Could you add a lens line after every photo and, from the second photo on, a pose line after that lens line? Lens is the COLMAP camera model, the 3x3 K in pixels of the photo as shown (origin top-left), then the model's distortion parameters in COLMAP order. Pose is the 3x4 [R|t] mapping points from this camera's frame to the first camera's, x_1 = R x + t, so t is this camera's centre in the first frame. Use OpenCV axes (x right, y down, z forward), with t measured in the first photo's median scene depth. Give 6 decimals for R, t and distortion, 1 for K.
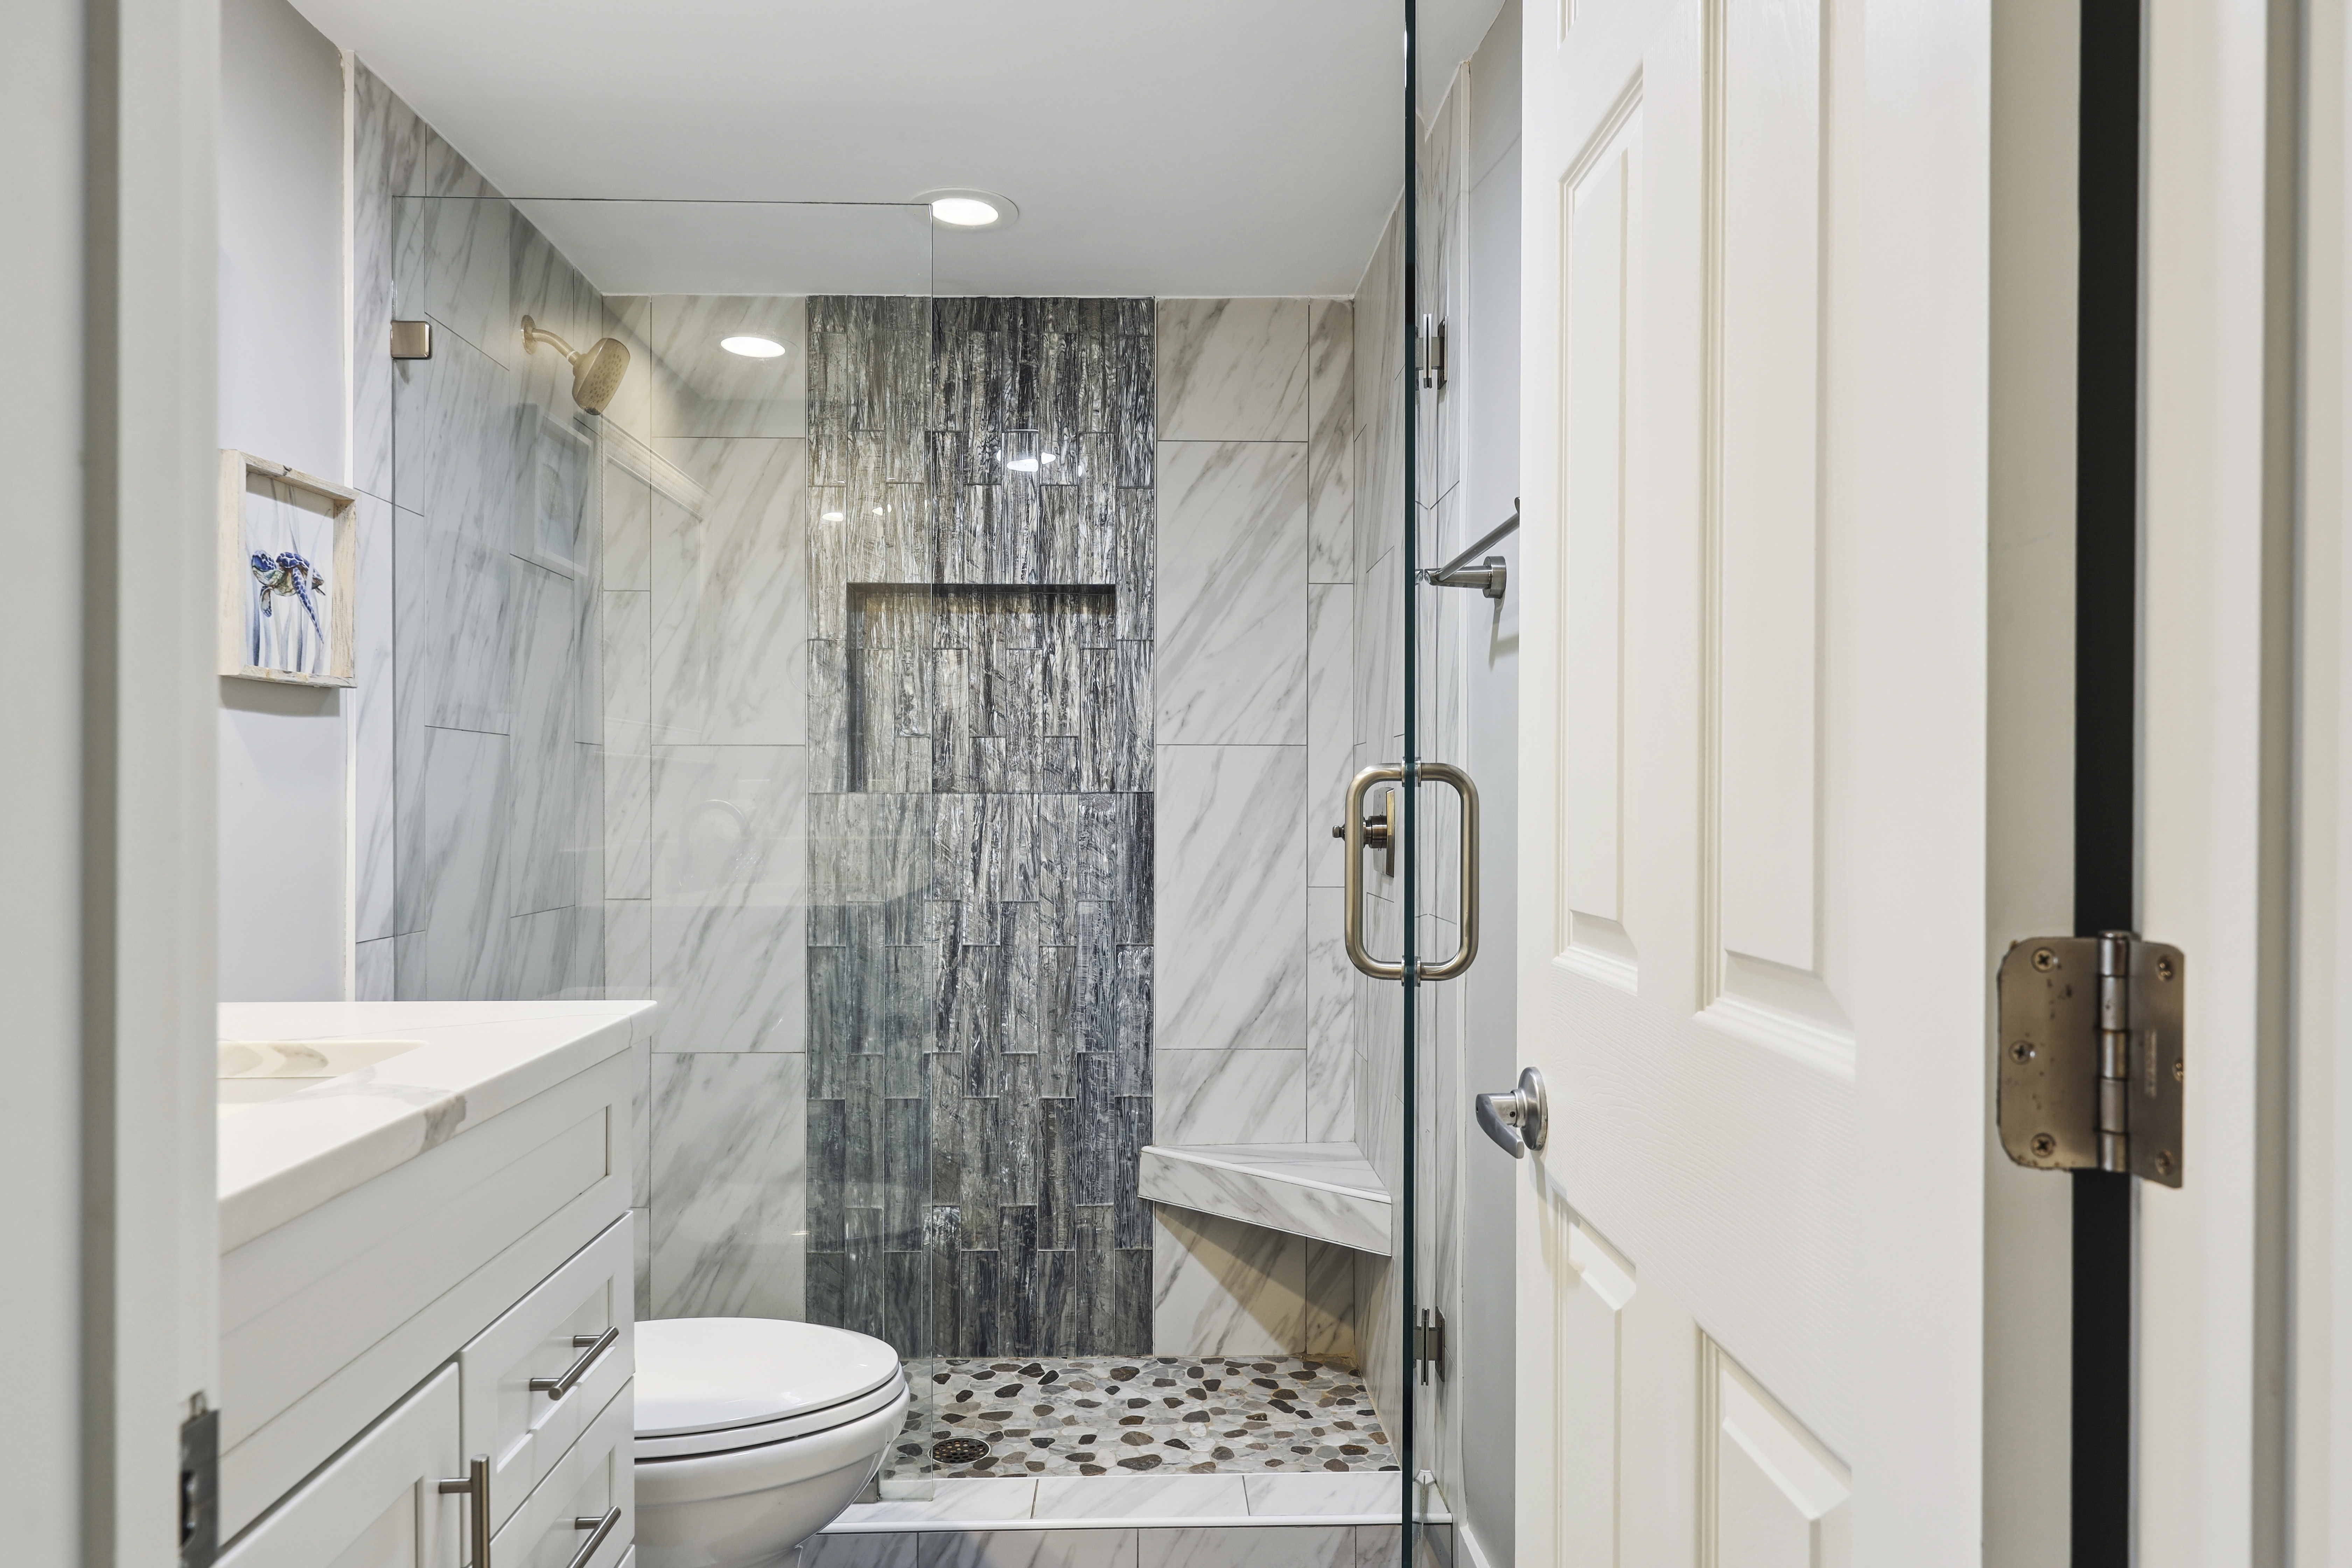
lens RADIAL K [[1616.0, 0, 1227.7], [0, 1616.0, 789.6], [0, 0, 1]] dist [0.002327, -0.001112]
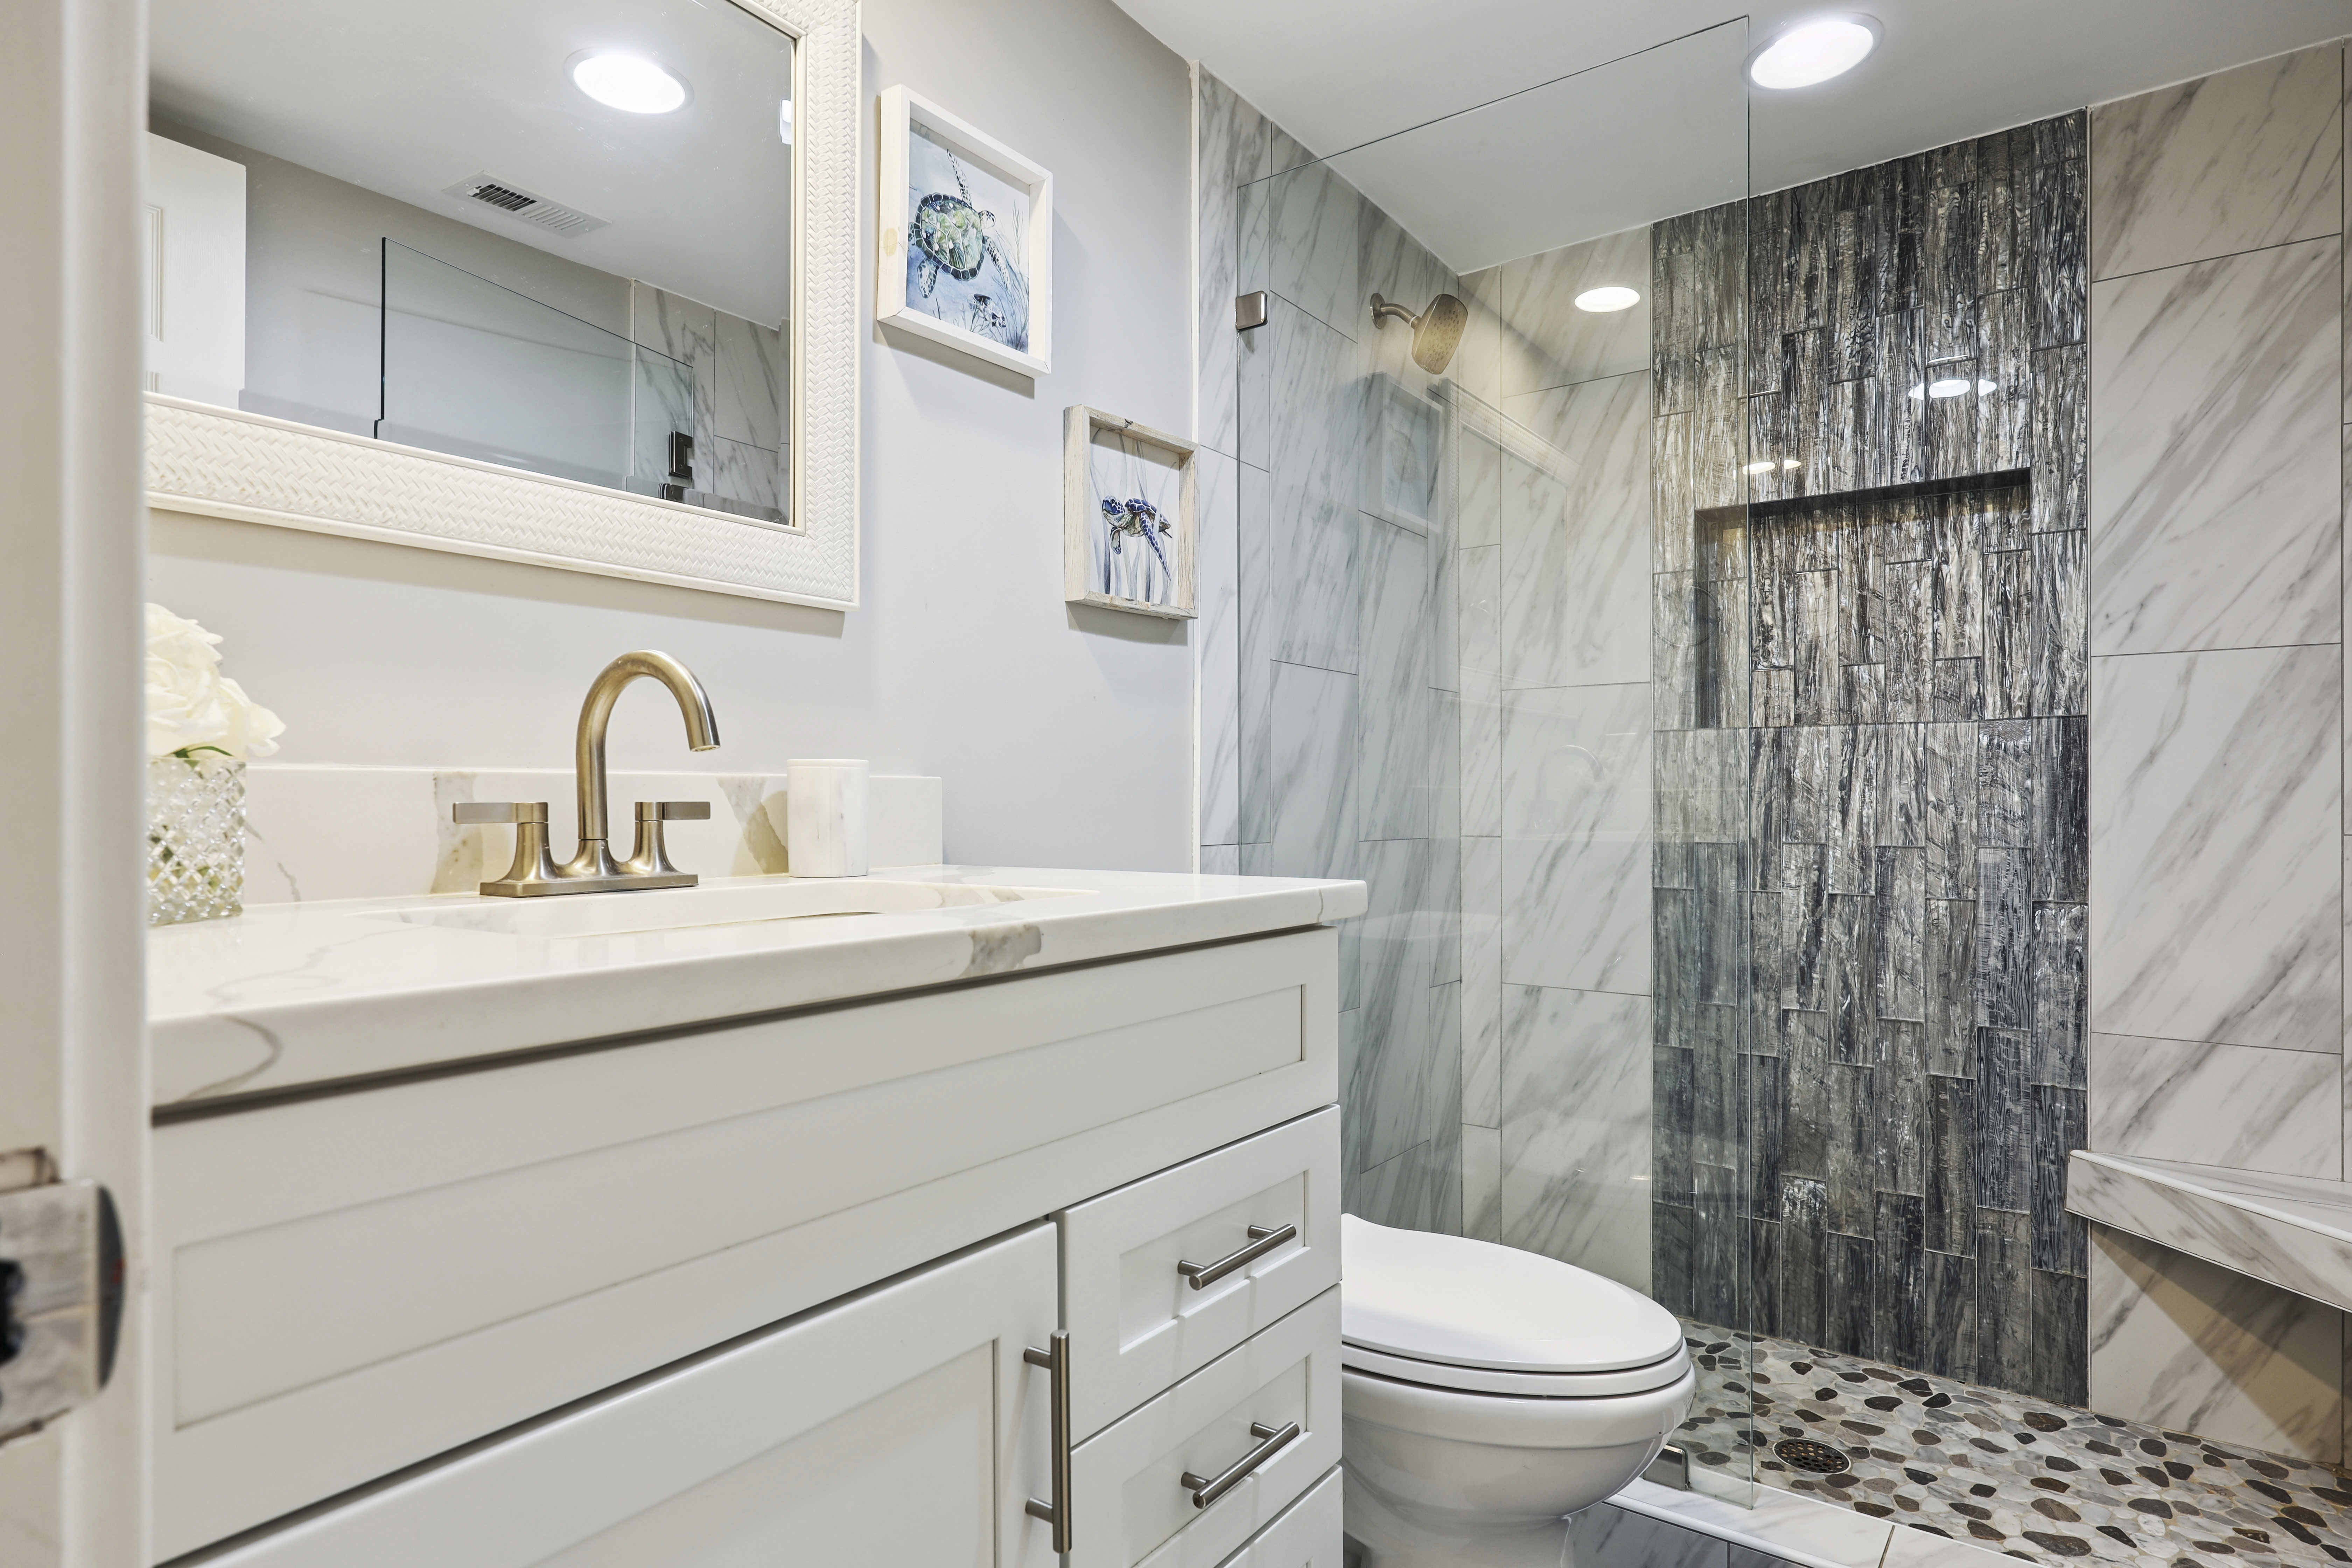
lens RADIAL K [[1346.5, 0, 1118.0], [0, 1346.5, 794.4], [0, 0, 1]] dist [-0.000063, -0.000479]
pose [[0.765790, -0.002721, -0.643085, 0.016060], [0.000046, 0.999991, -0.004177, 0.044051], [0.643091, 0.003169, 0.765784, 0.168130]]
